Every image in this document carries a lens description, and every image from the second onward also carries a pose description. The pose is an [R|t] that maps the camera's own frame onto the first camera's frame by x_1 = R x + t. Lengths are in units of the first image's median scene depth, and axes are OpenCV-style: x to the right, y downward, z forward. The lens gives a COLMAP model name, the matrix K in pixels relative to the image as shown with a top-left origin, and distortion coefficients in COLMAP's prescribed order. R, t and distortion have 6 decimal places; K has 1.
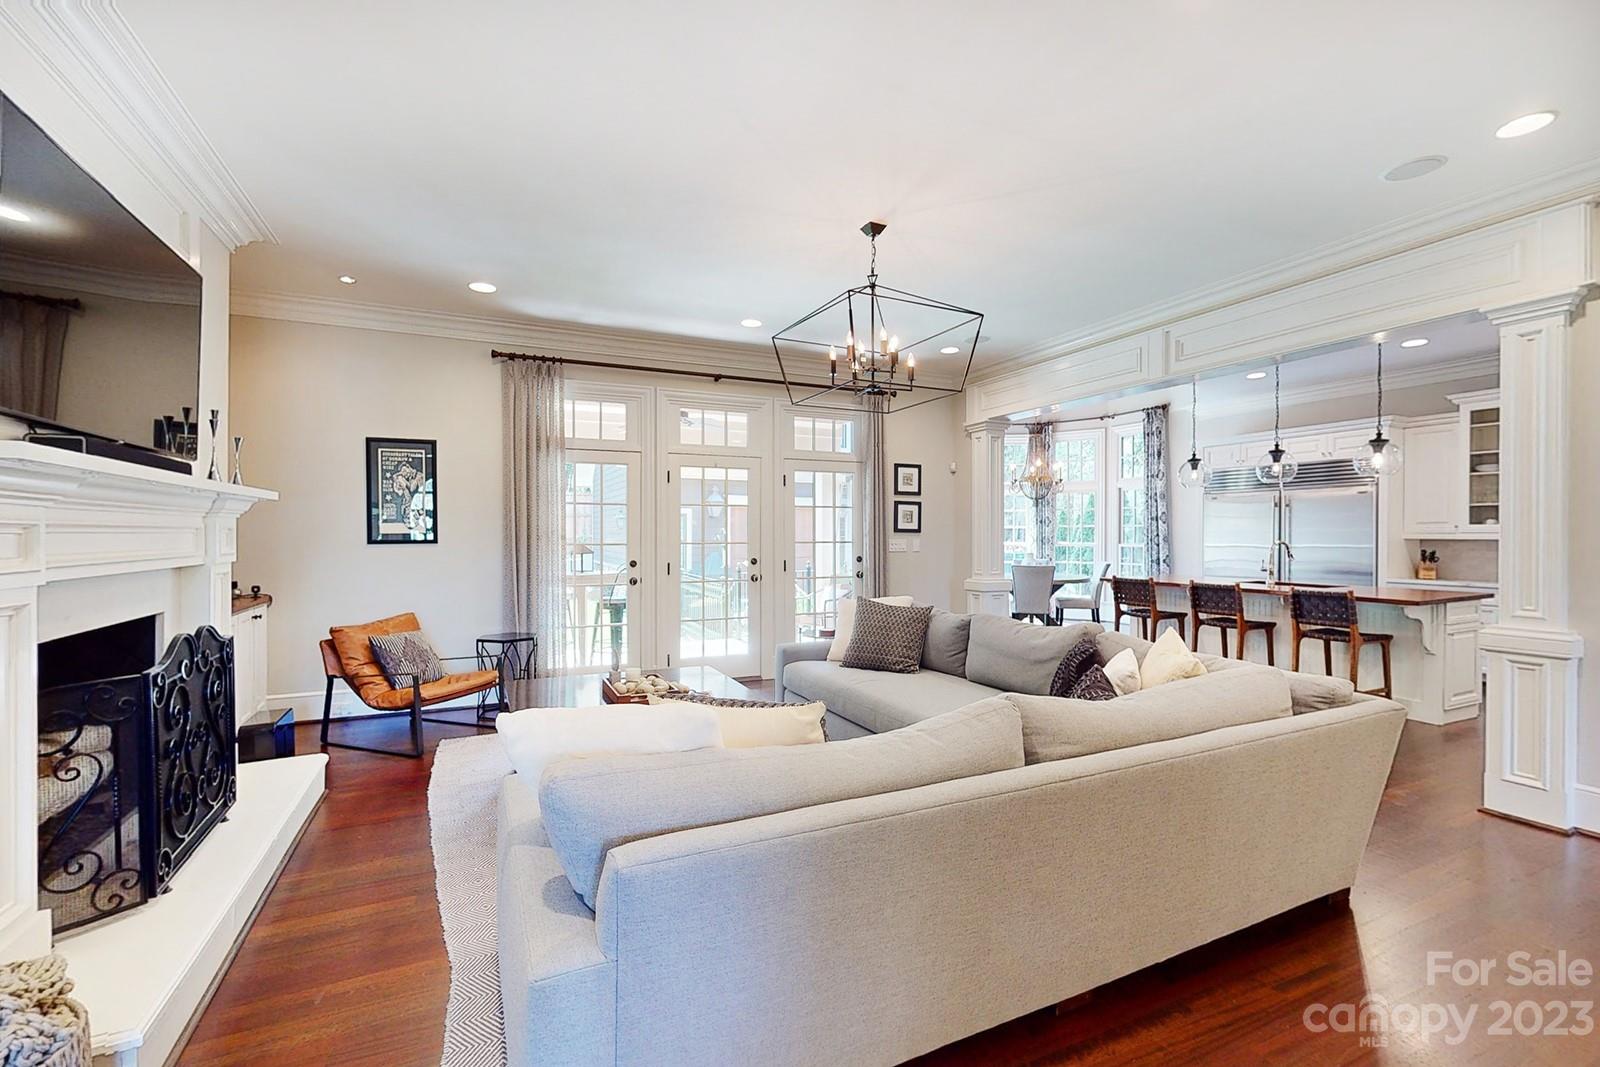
lens RADIAL K [[700.2, 0, 800.0], [0, 700.2, 533.5], [0, 0, 1]] dist [-0.000210, 0.000084]
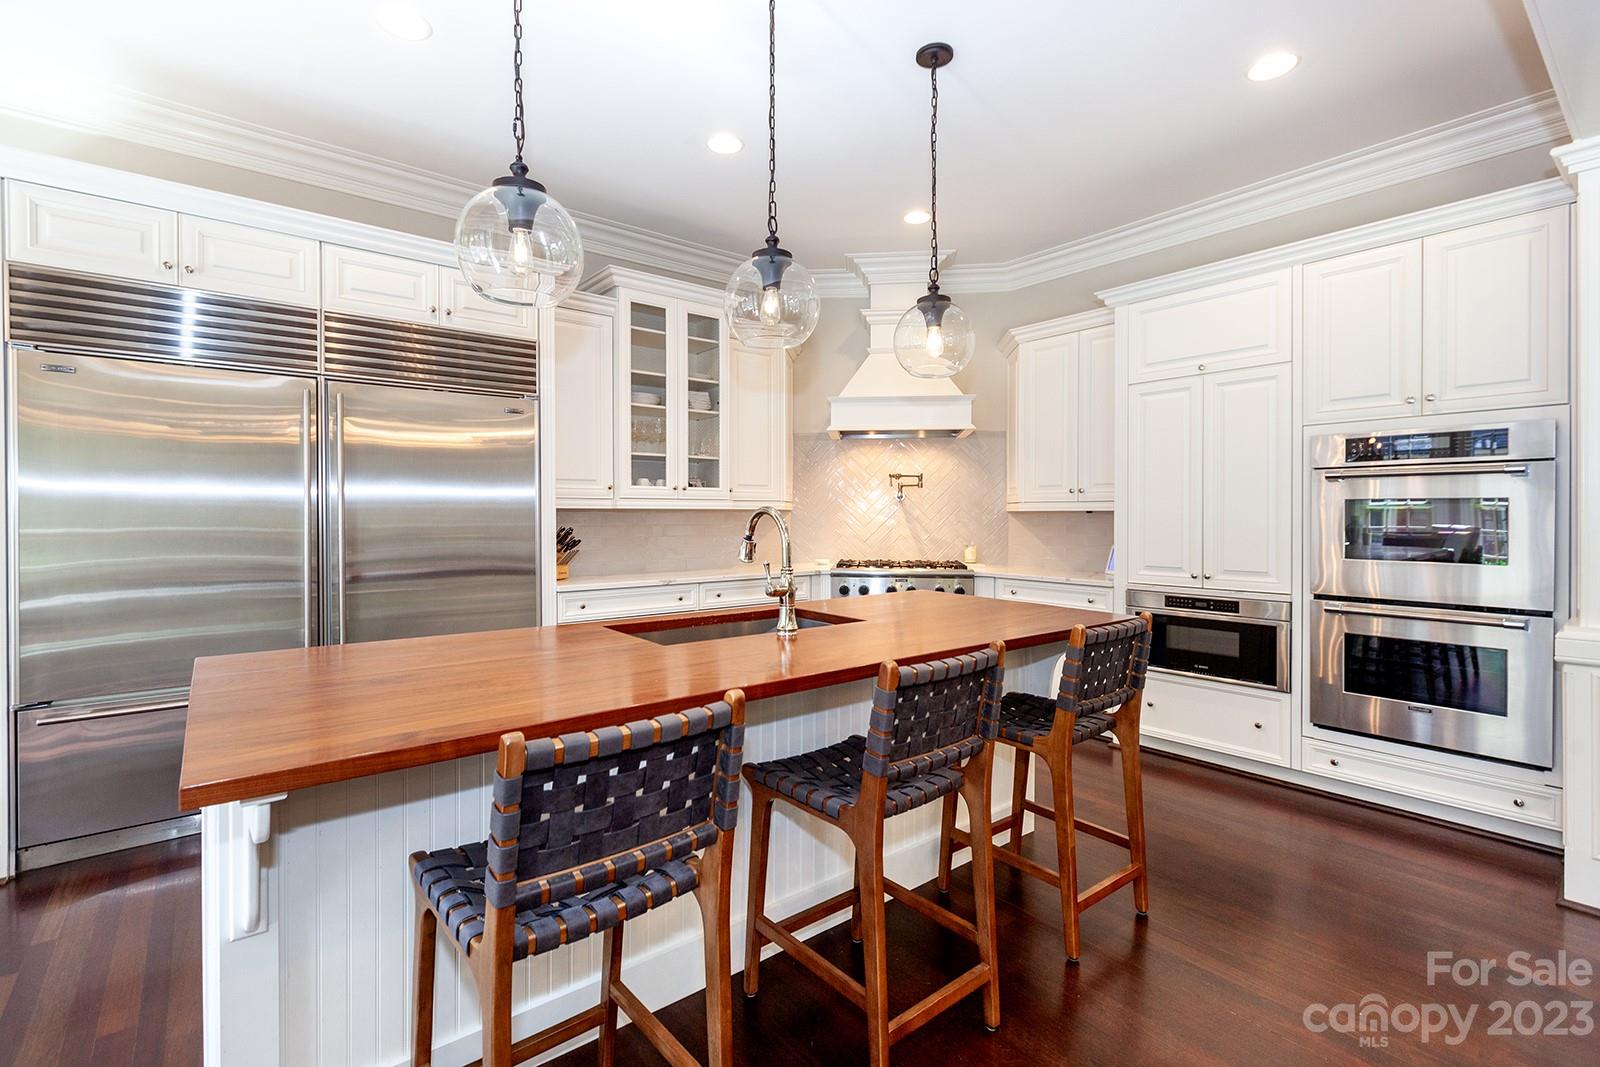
lens RADIAL K [[726.7, 0, 800.1], [0, 726.7, 520.2], [0, 0, 1]] dist [-0.002174, -0.000186]
pose [[-0.235232, -0.008888, 0.971899, 0.199259], [-0.000473, 0.999959, 0.009031, 0.008594], [-0.971939, 0.001665, -0.235226, 0.679971]]
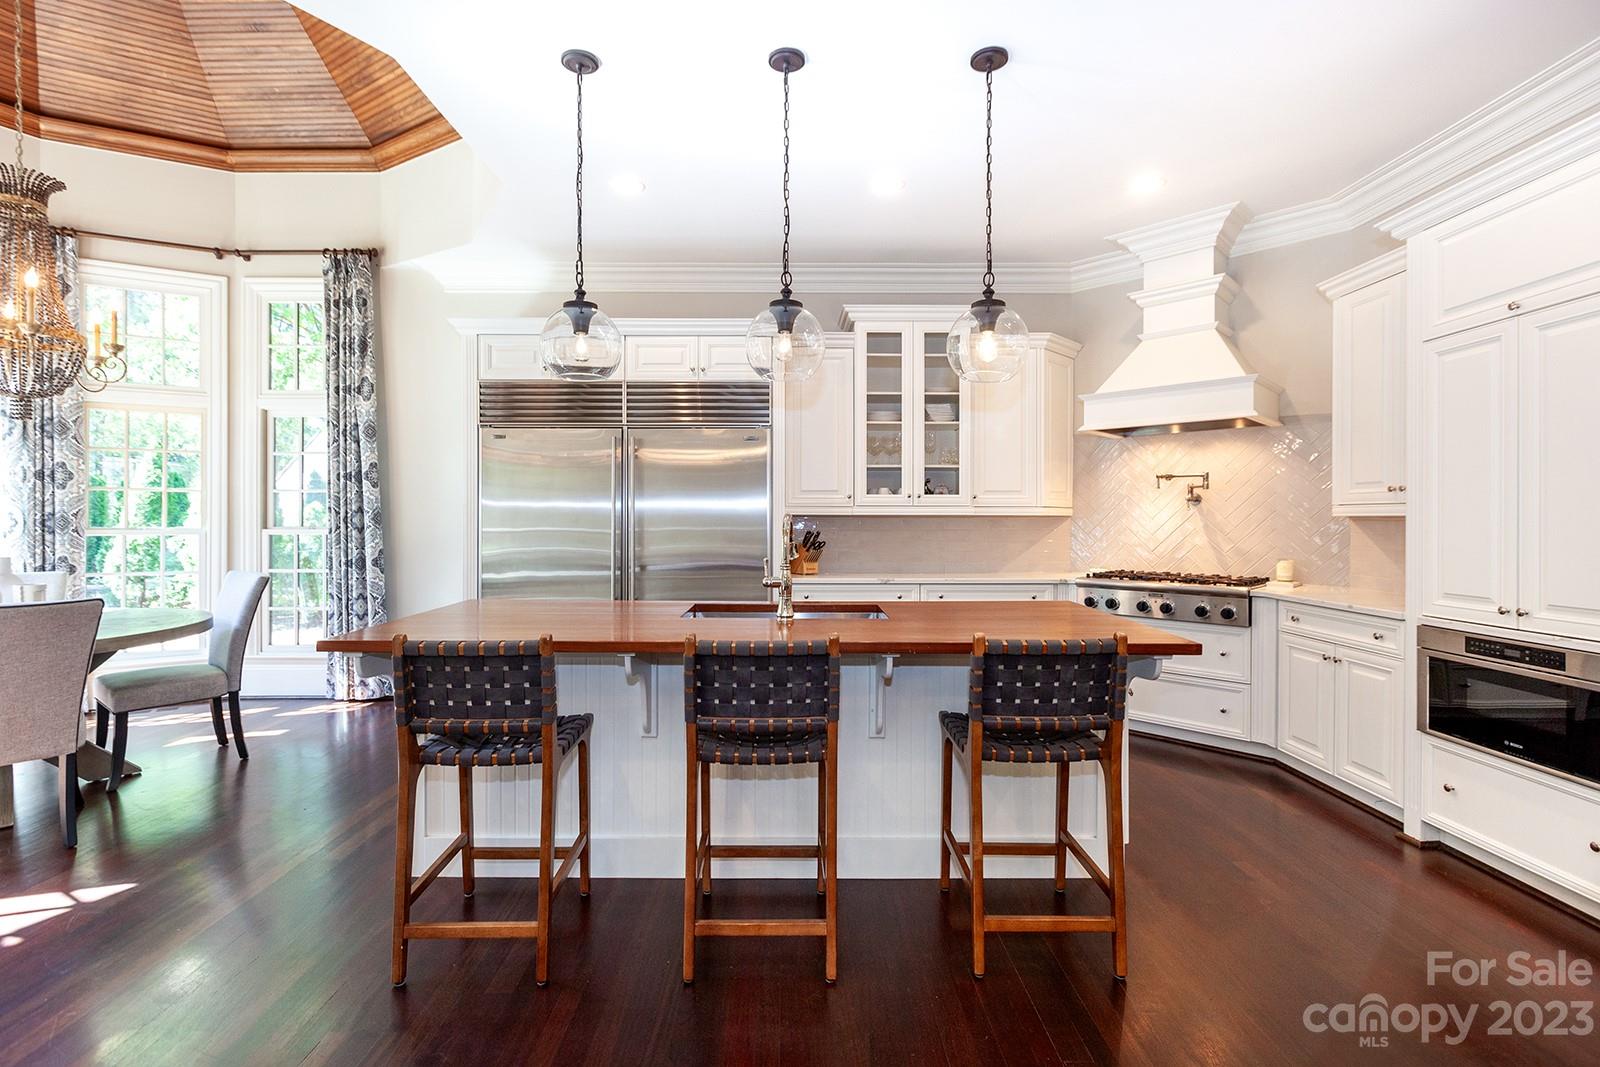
lens RADIAL K [[735.6, 0, 787.7], [0, 735.6, 520.3], [0, 0, 1]] dist [-0.000261, 0.000212]
pose [[0.425049, -0.001177, 0.905170, 0.172315], [-0.000789, 0.999998, 0.001671, 0.008443], [-0.905170, -0.001424, 0.425047, 0.512730]]
